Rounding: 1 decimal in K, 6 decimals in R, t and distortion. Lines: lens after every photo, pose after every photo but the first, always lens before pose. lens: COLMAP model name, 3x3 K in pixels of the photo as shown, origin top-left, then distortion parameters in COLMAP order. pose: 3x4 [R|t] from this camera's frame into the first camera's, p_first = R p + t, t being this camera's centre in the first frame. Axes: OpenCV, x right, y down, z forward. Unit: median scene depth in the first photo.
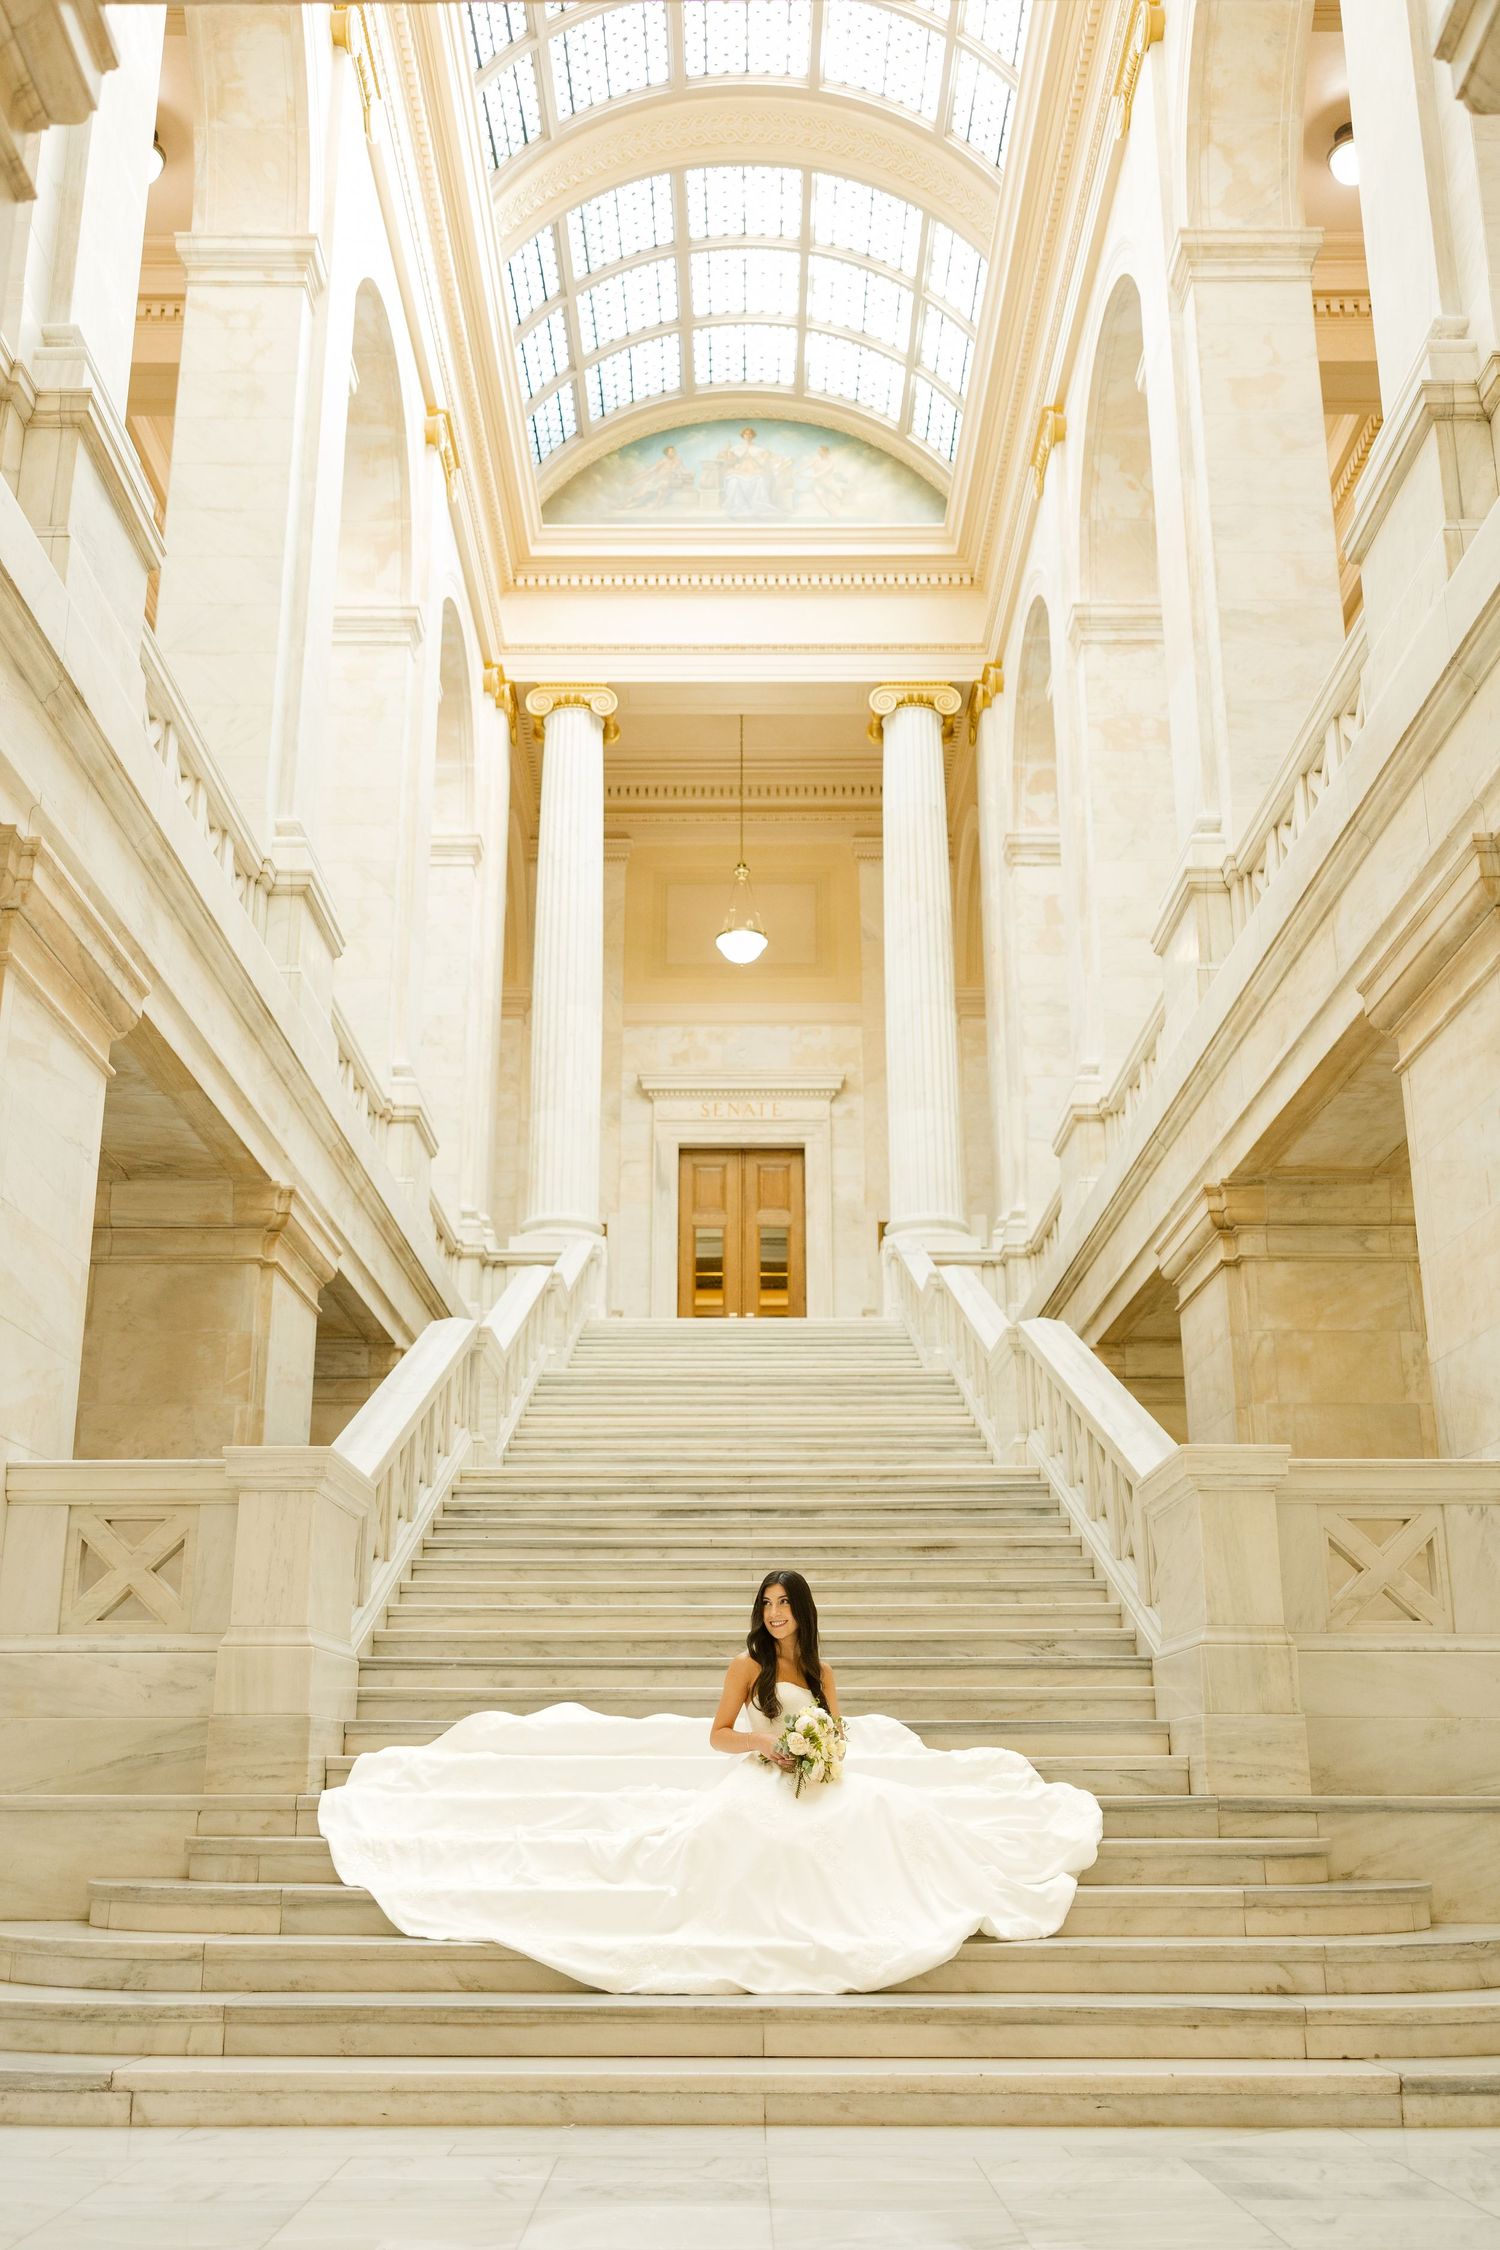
lens RADIAL K [[2092.9, 0, 718.6], [0, 2092.9, 1125.9], [0, 0, 1]] dist [-0.004227, -0.001388]
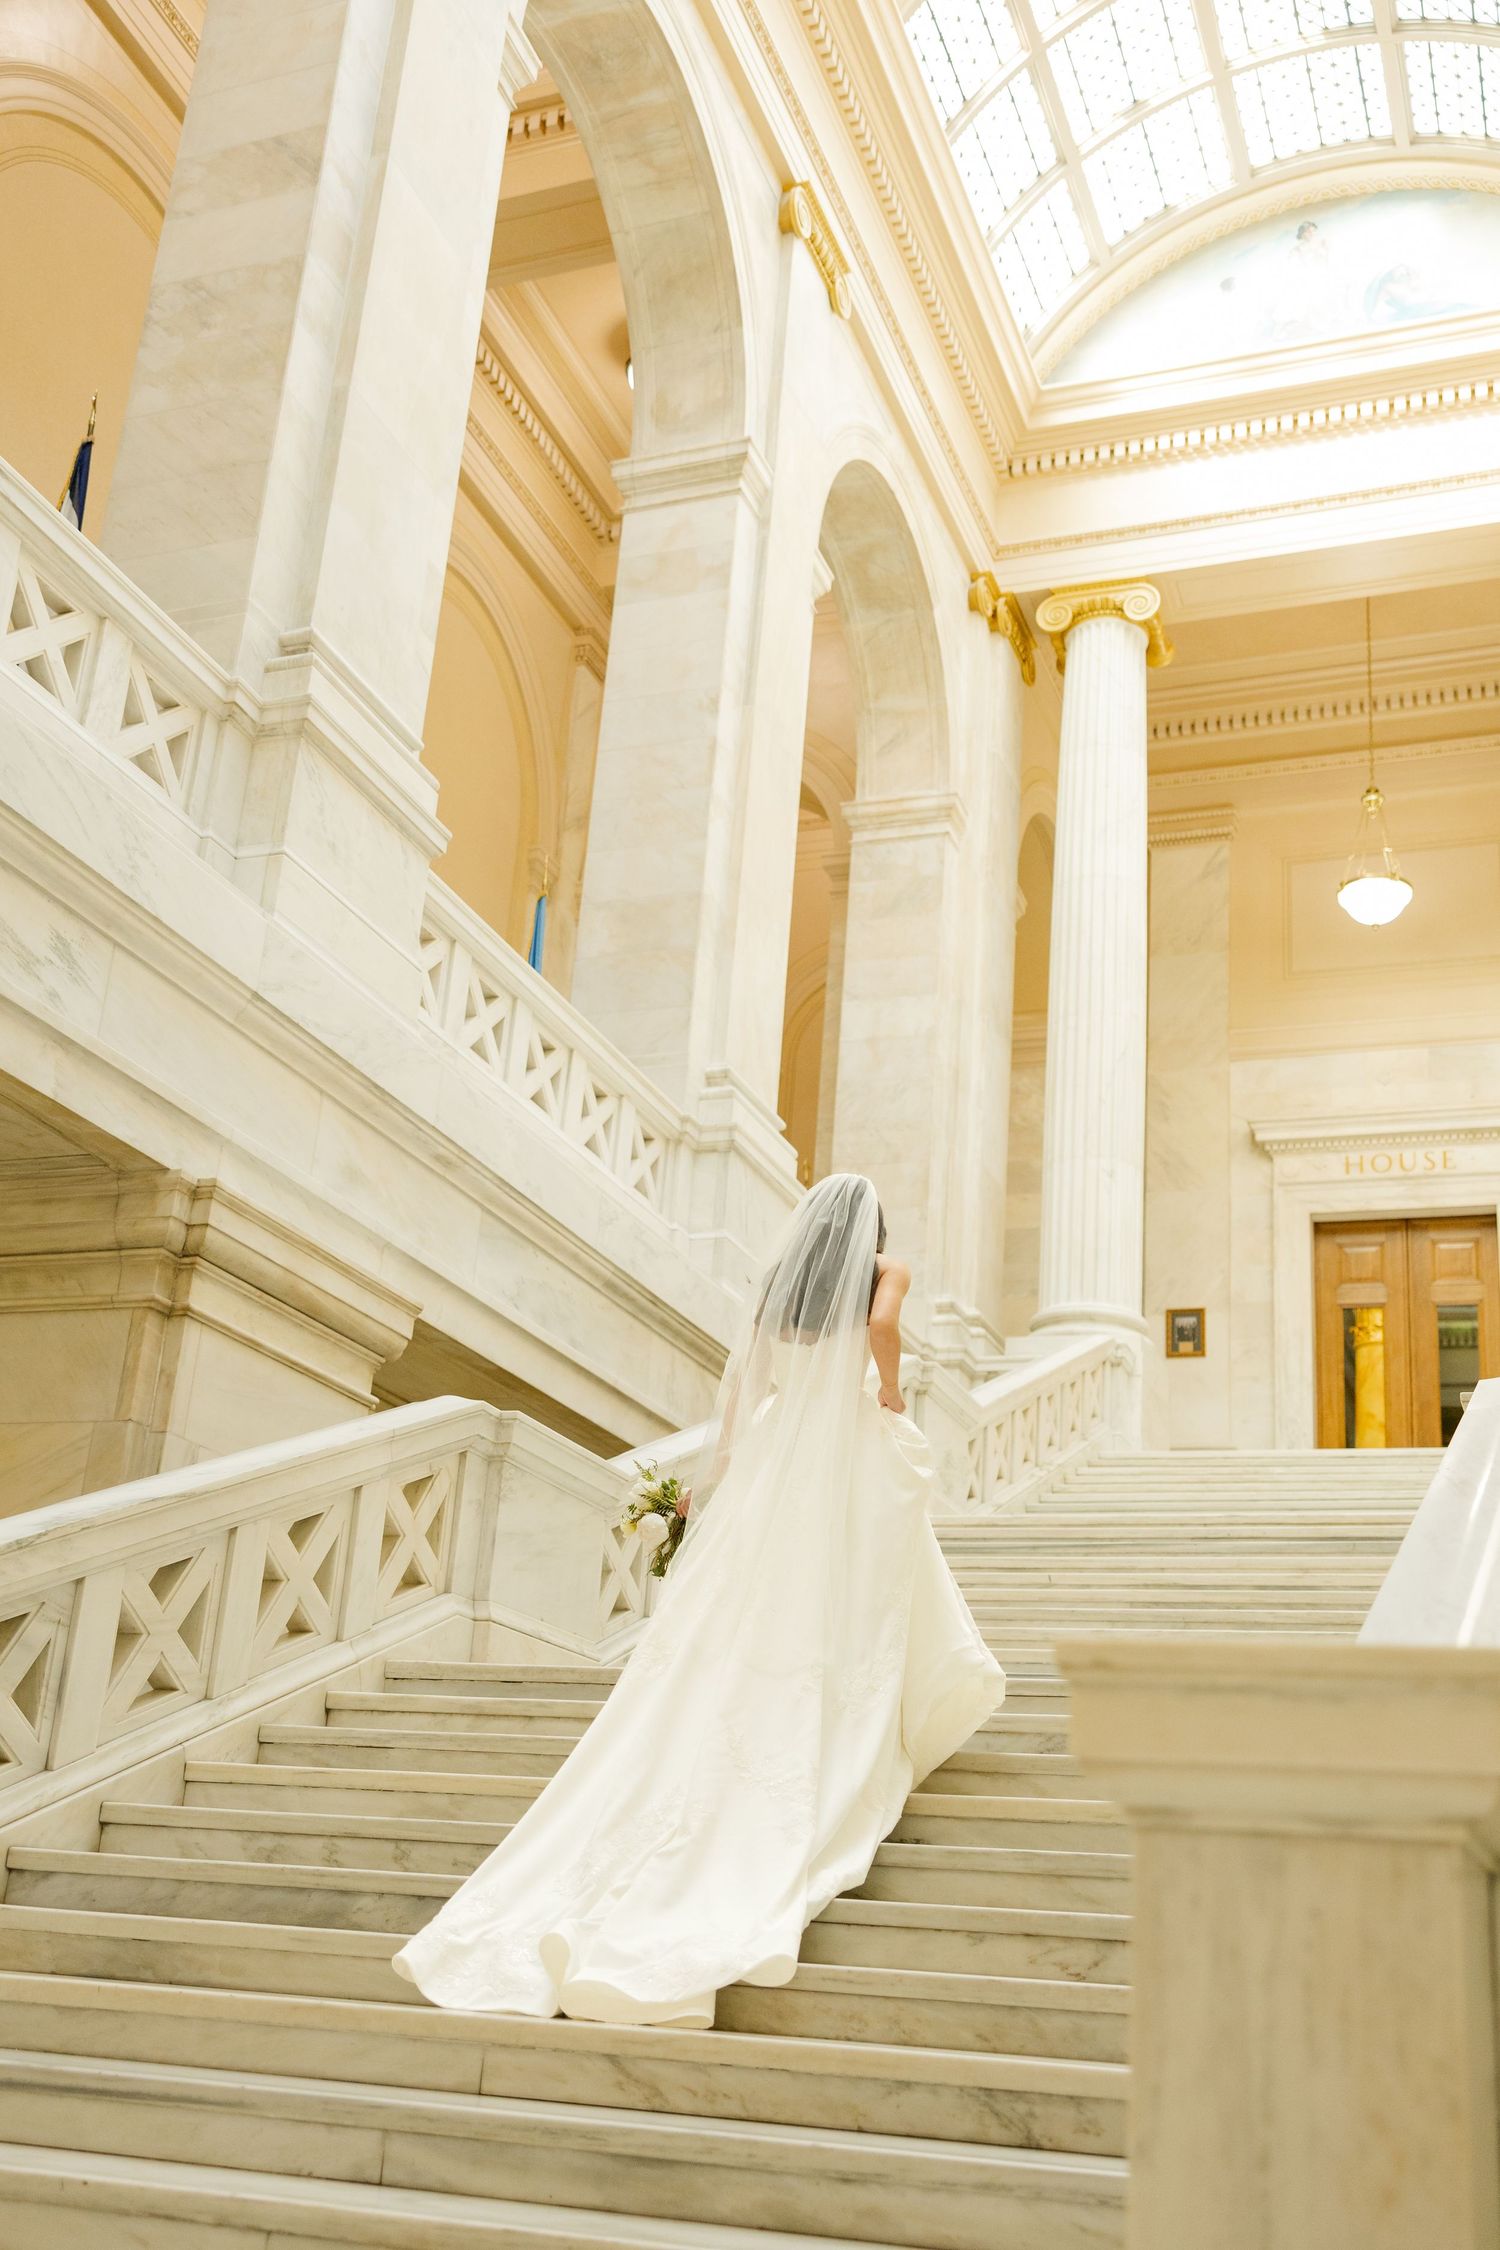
lens RADIAL K [[2285.1, 0, 742.4], [0, 2285.1, 1135.3], [0, 0, 1]] dist [0.012339, 0.005177]
pose [[0.934180, -0.059914, -0.351736, 0.177712], [0.036874, 0.996734, -0.071849, 0.069896], [0.354891, 0.054150, 0.933338, 0.452225]]
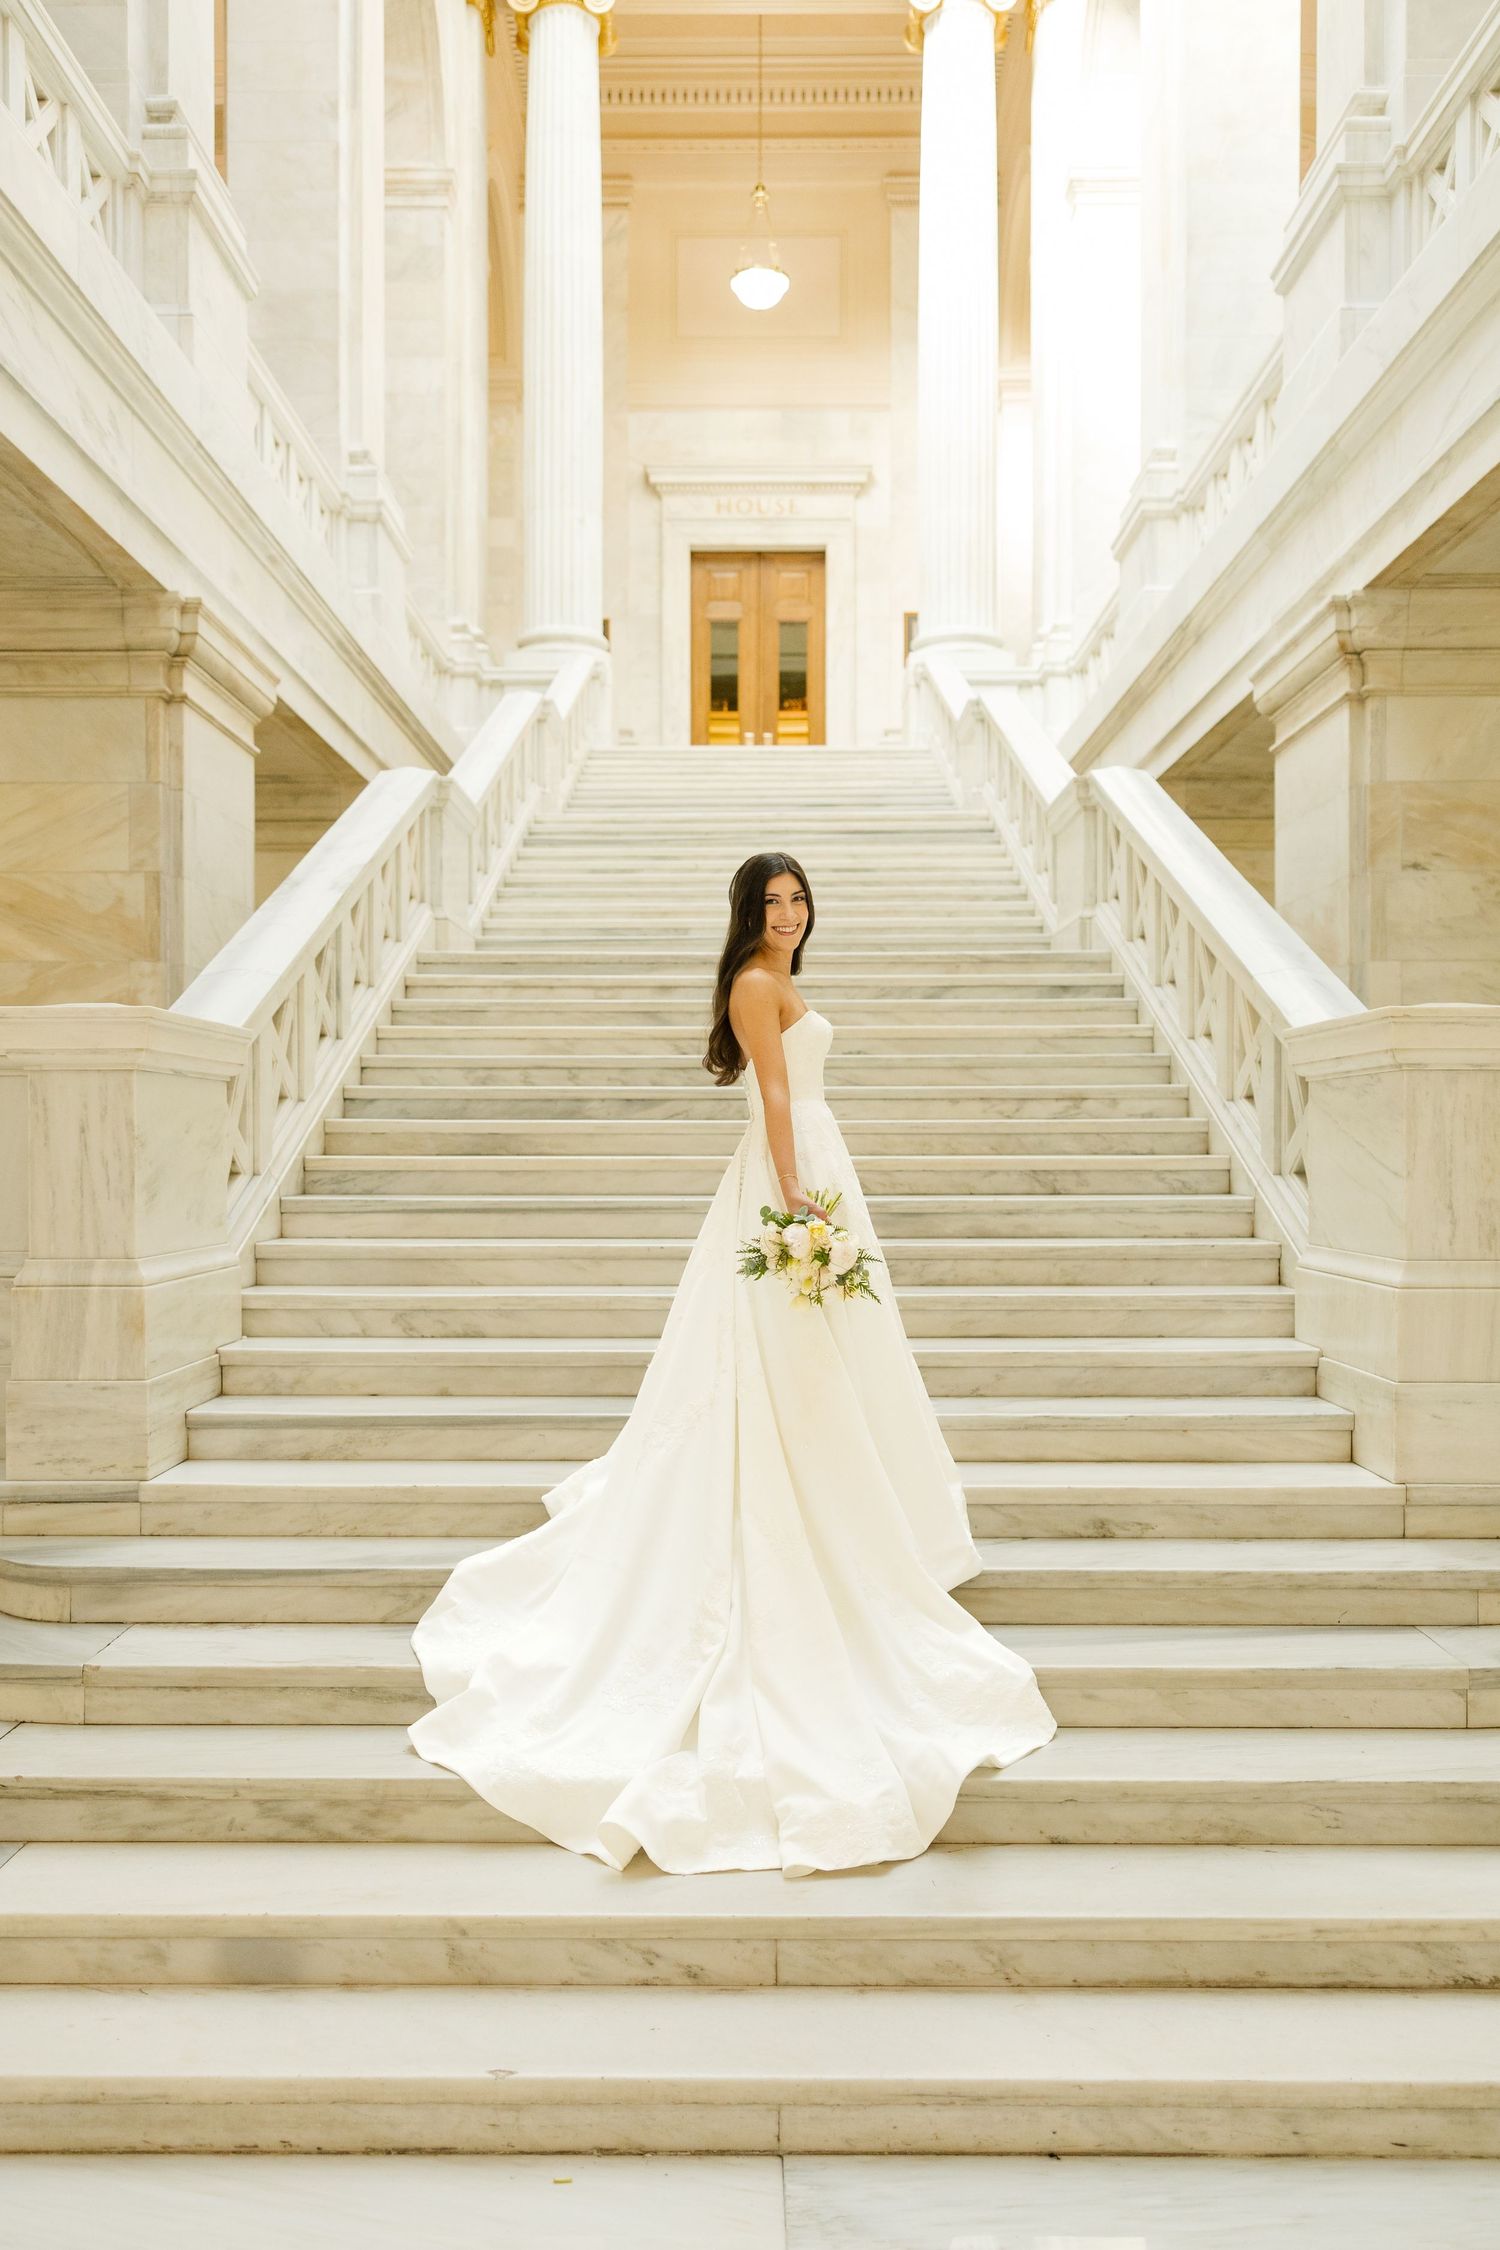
lens RADIAL K [[1928.3, 0, 736.6], [0, 1928.3, 1151.3], [0, 0, 1]] dist [0.013189, -0.003031]
pose [[0.999998, -0.001179, -0.001423, 0.004732], [0.001558, 0.951876, 0.306480, 0.002535], [0.000993, -0.306482, 0.951876, 0.235179]]
